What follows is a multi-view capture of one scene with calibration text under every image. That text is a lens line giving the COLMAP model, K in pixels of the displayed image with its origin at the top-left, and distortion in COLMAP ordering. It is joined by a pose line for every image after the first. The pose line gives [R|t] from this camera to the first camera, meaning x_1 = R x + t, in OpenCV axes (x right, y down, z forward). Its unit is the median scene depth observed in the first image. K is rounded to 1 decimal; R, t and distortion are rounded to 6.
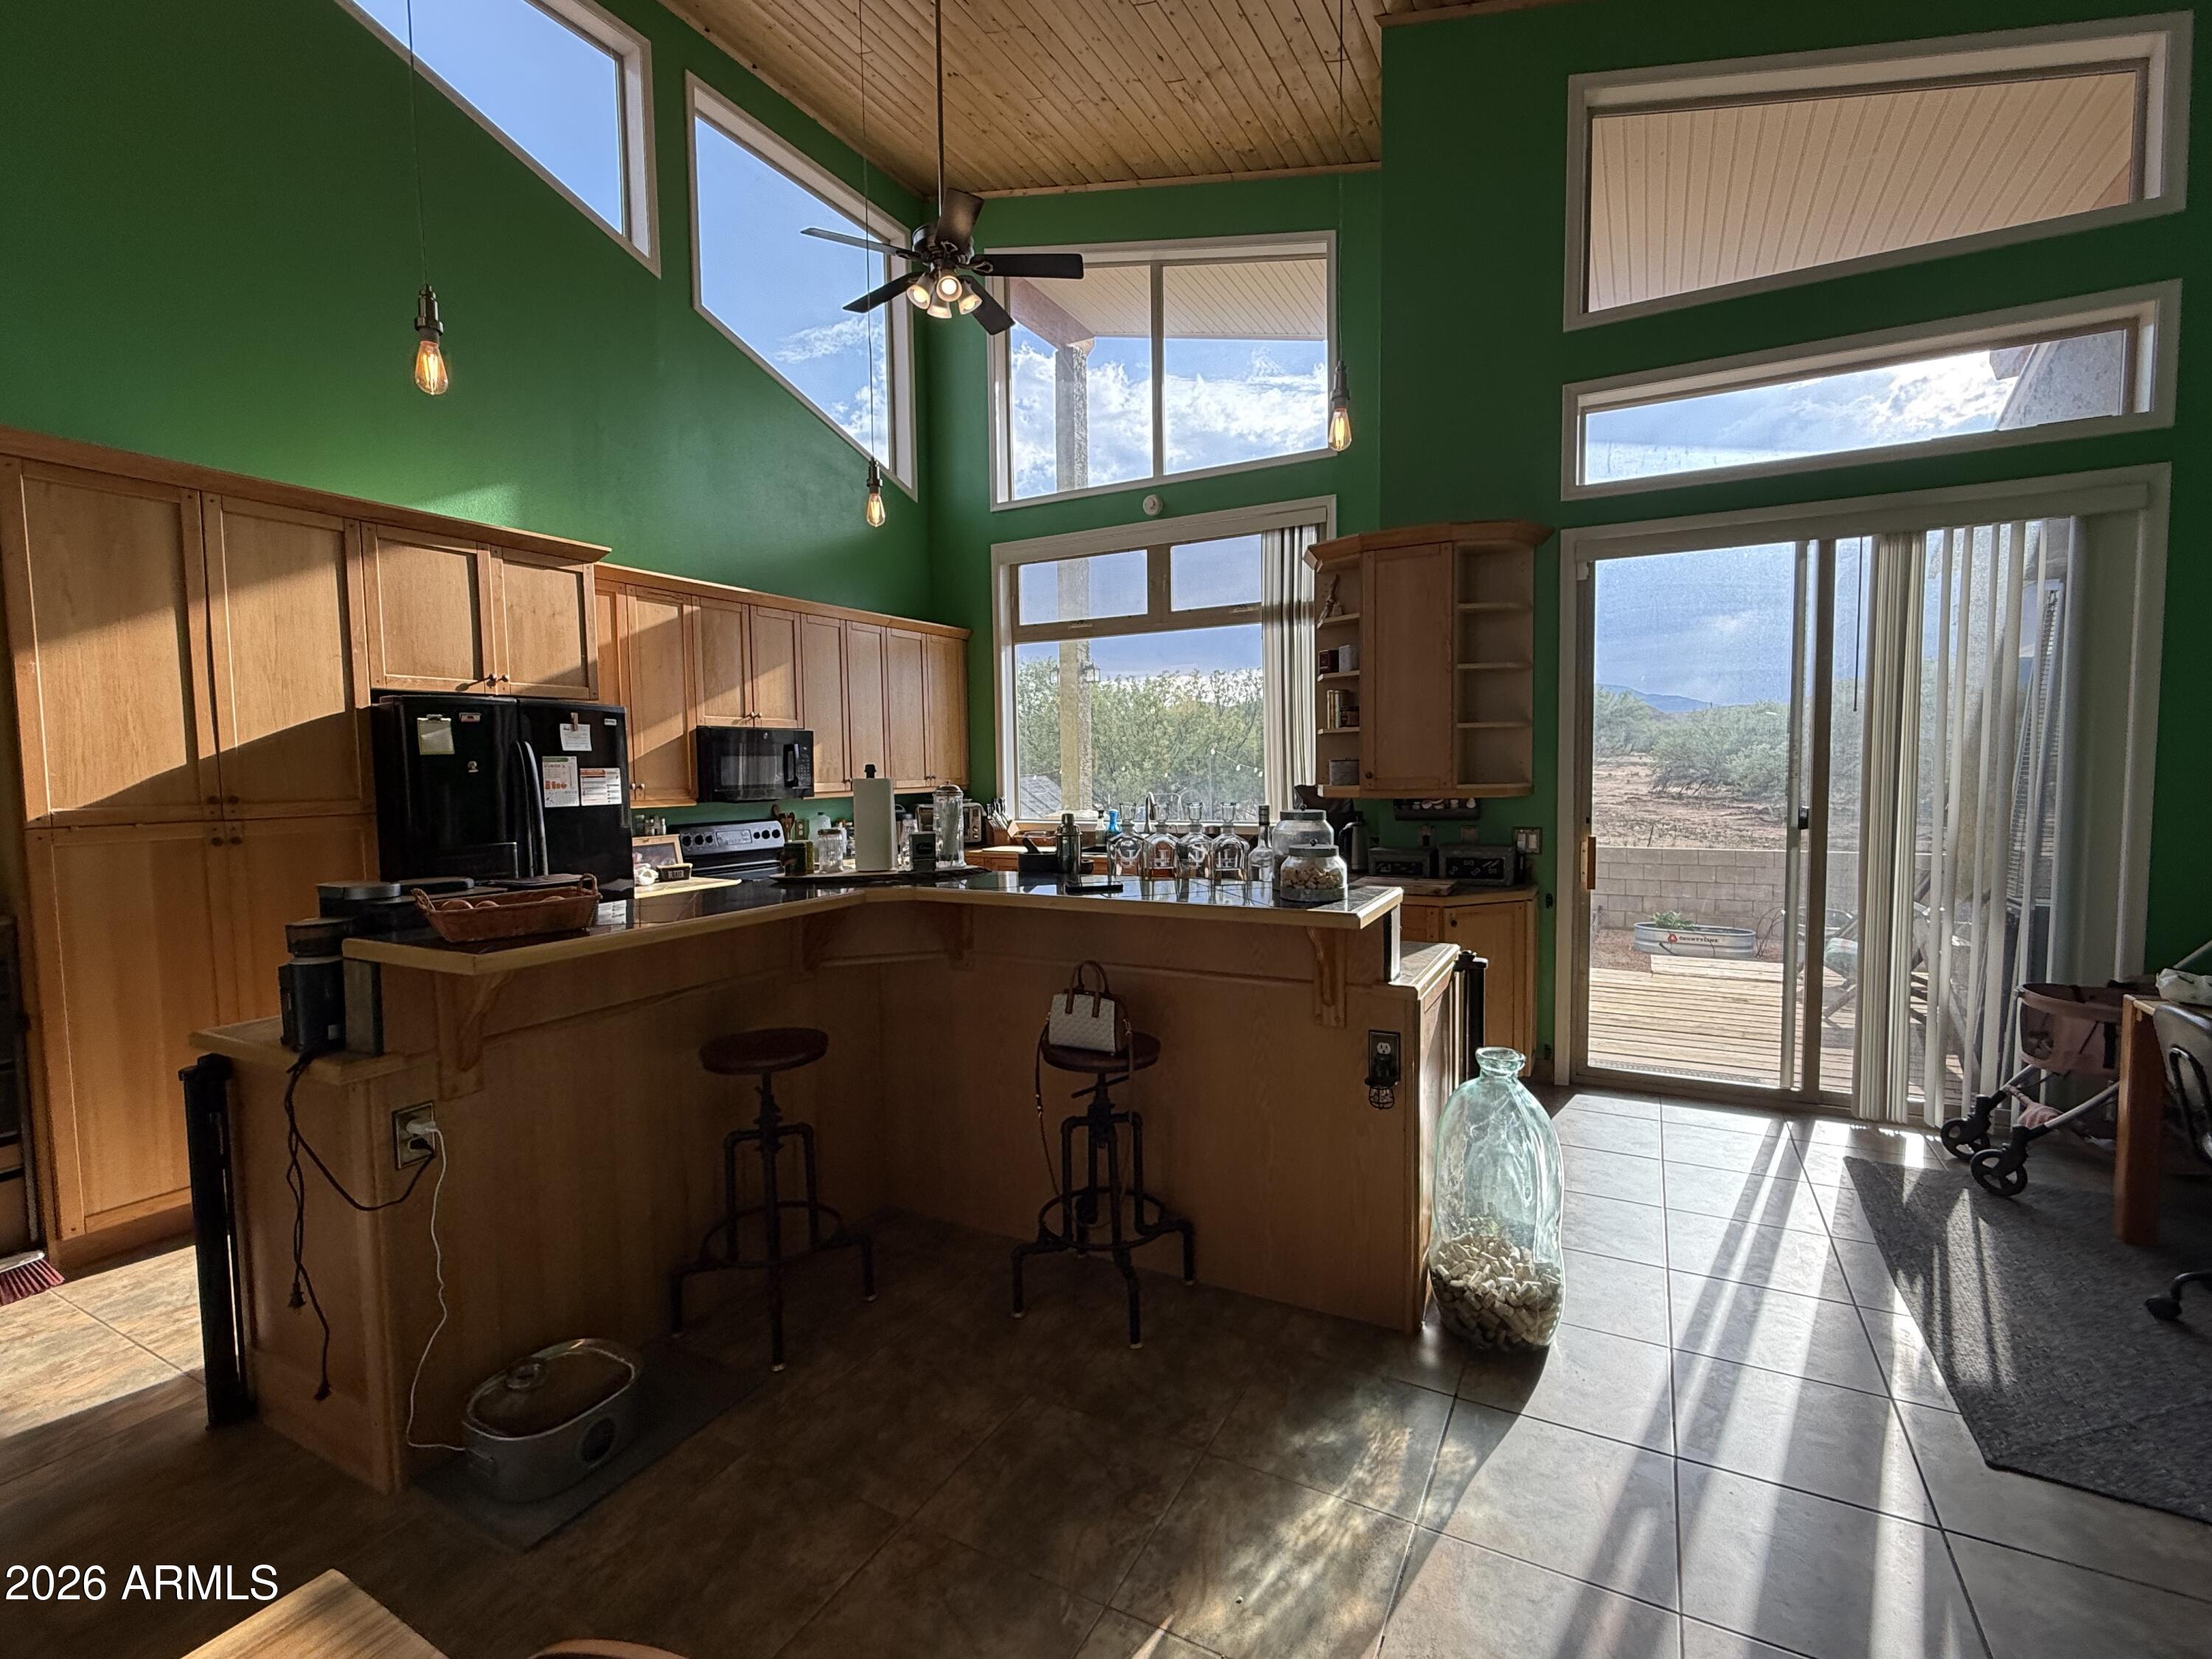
lens RADIAL K [[996.2, 0, 1106.0], [0, 996.2, 829.5], [0, 0, 1]] dist [-0.000707, -0.000054]
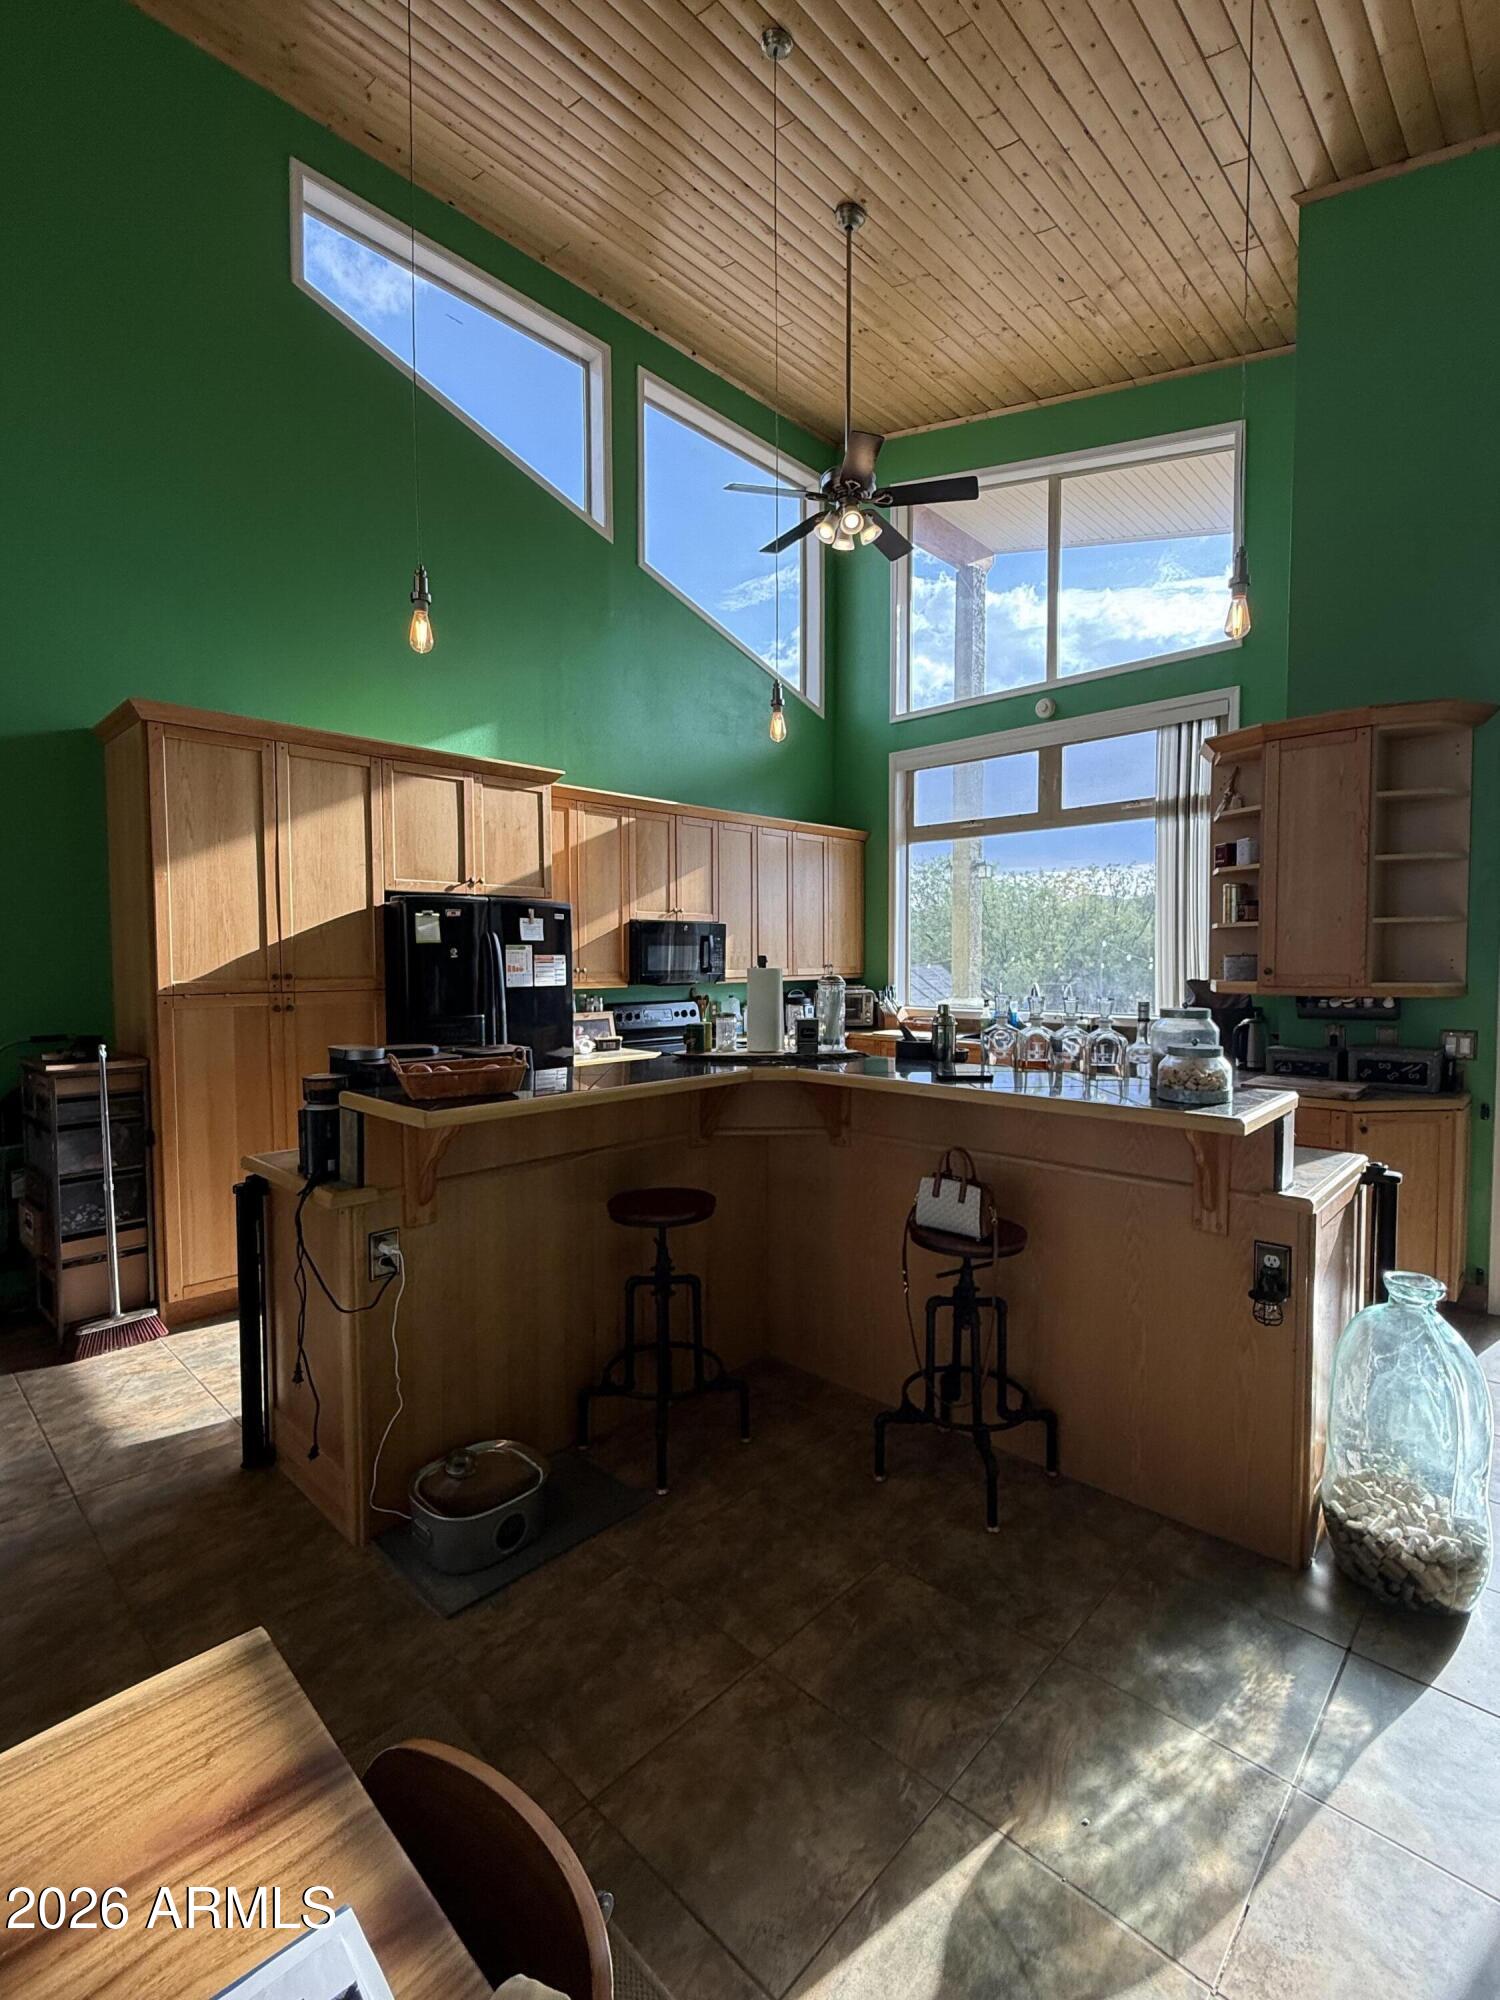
lens RADIAL K [[900.7, 0, 750.0], [0, 900.7, 1000.0], [0, 0, 1]] dist [-0.000707, -0.000054]
pose [[0.963386, 0.024818, -0.266967, 0.019489], [-0.028355, 0.999554, -0.009398, -0.005811], [0.266615, 0.016624, 0.963660, 0.031420]]
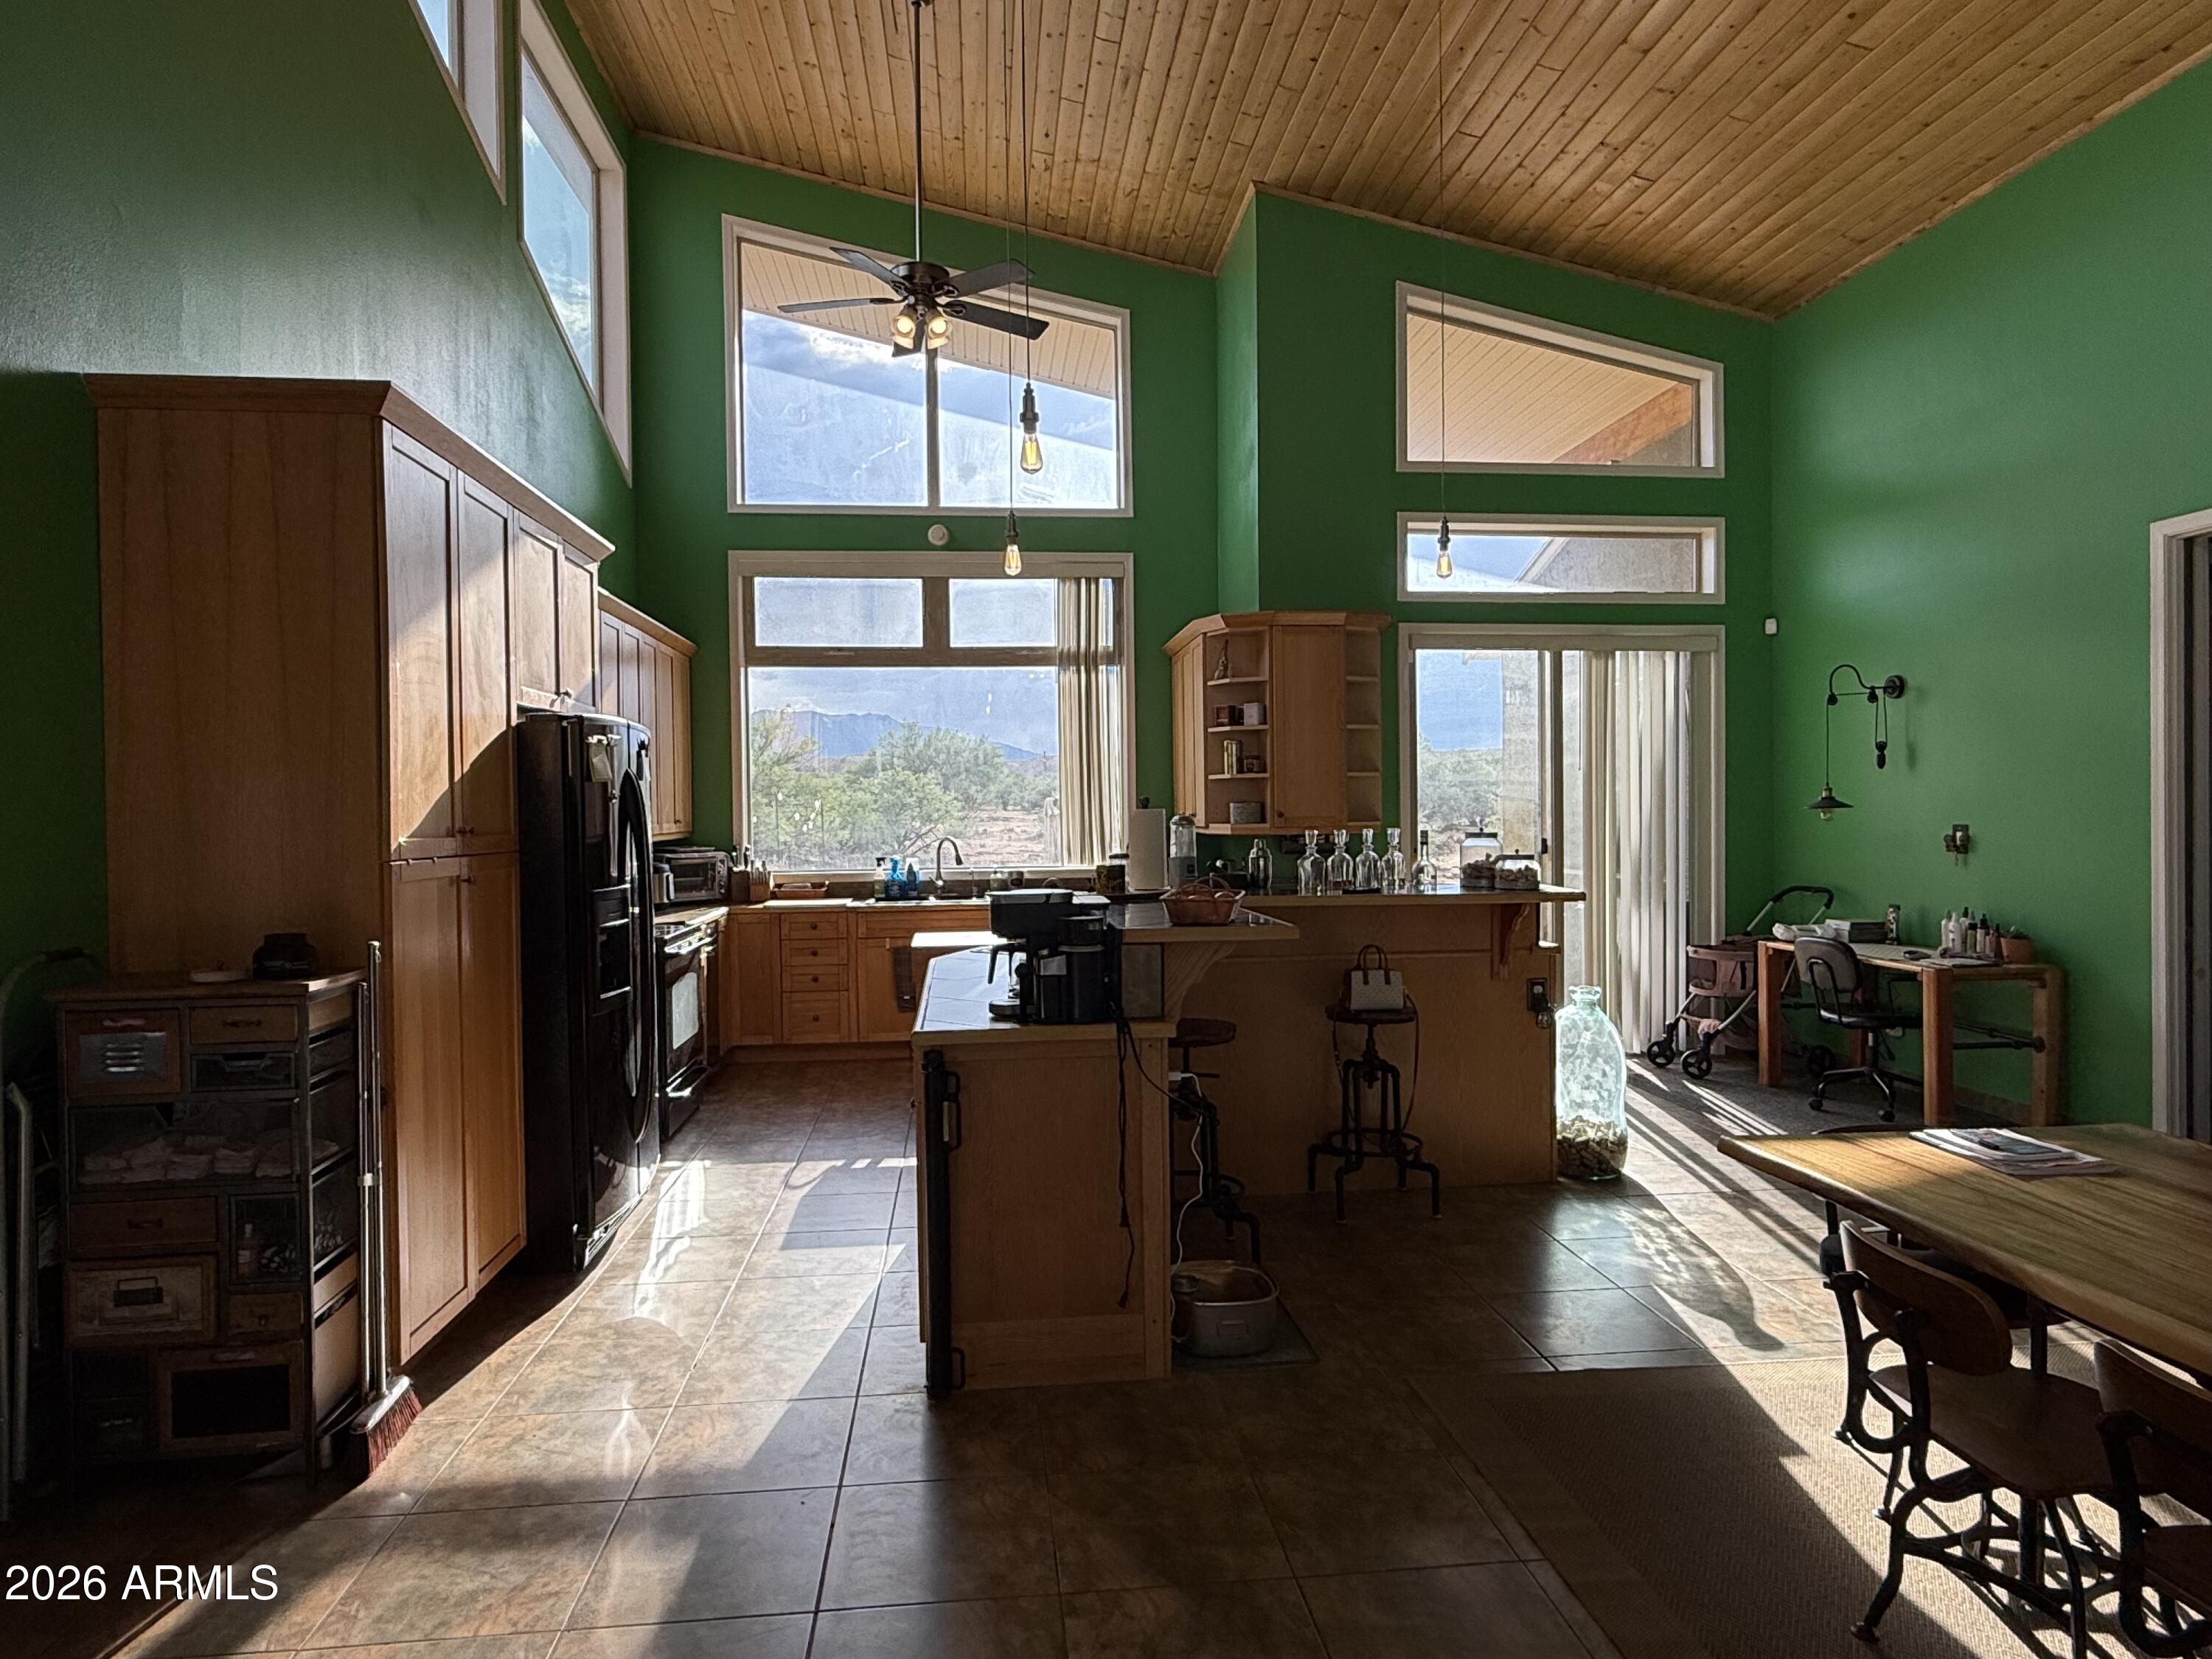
lens RADIAL K [[1310.4, 0, 1106.0], [0, 1310.4, 829.5], [0, 0, 1]] dist [0.005850, -0.000356]
pose [[0.827463, -0.002501, 0.561515, -1.160425], [0.034955, 0.998280, -0.047065, 0.042520], [-0.560431, 0.058572, 0.826127, -0.236704]]
